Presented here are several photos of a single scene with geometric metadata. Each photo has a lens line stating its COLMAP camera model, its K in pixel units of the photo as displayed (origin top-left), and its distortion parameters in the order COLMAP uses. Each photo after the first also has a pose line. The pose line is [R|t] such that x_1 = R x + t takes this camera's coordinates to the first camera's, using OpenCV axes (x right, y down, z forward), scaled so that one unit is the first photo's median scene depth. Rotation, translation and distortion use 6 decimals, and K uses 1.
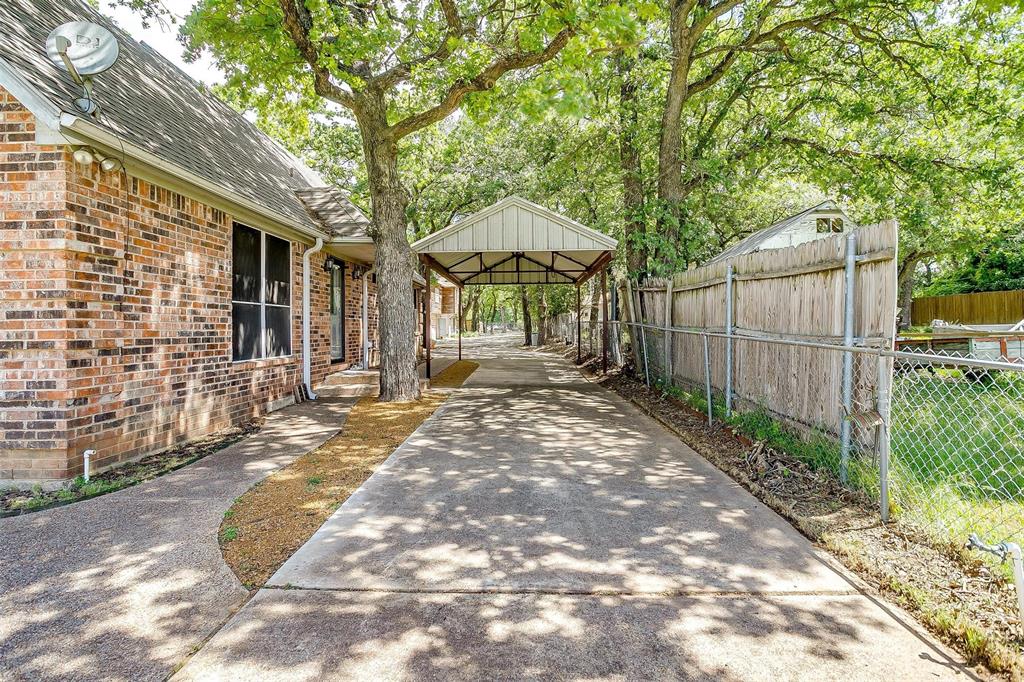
lens RADIAL K [[543.2, 0, 510.5], [0, 543.2, 332.3], [0, 0, 1]] dist [-0.036263, 0.009480]
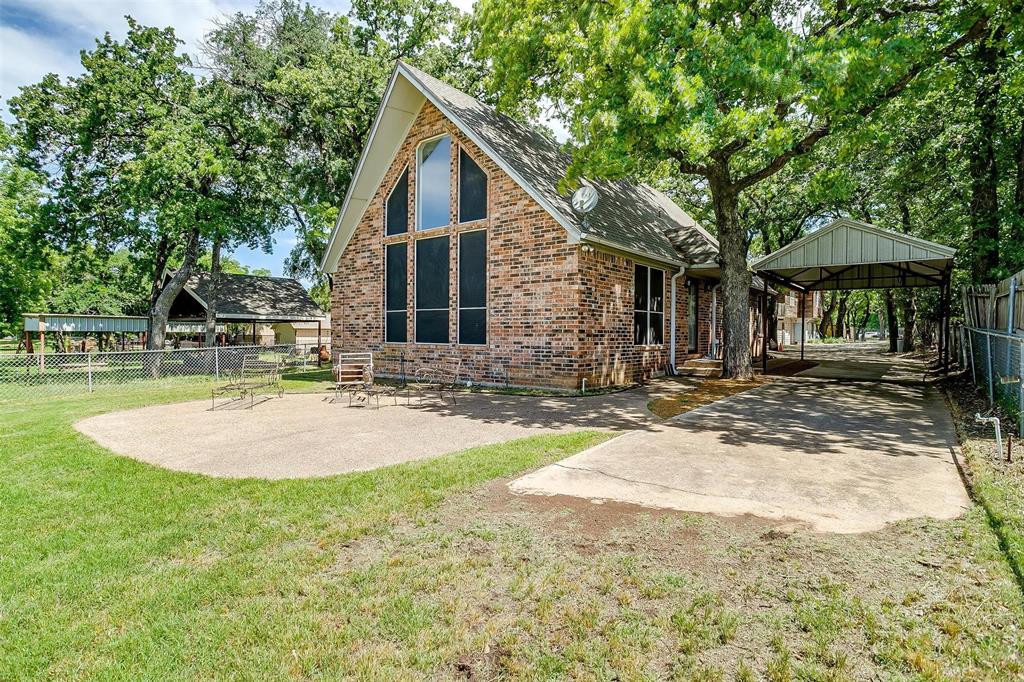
lens RADIAL K [[543.2, 0, 514.9], [0, 543.2, 331.4], [0, 0, 1]] dist [-0.036263, 0.009480]
pose [[0.816094, 0.012877, -0.577775, 0.198735], [-0.018681, 0.999817, -0.004104, 0.026574], [0.577617, 0.014142, 0.816185, -0.719740]]
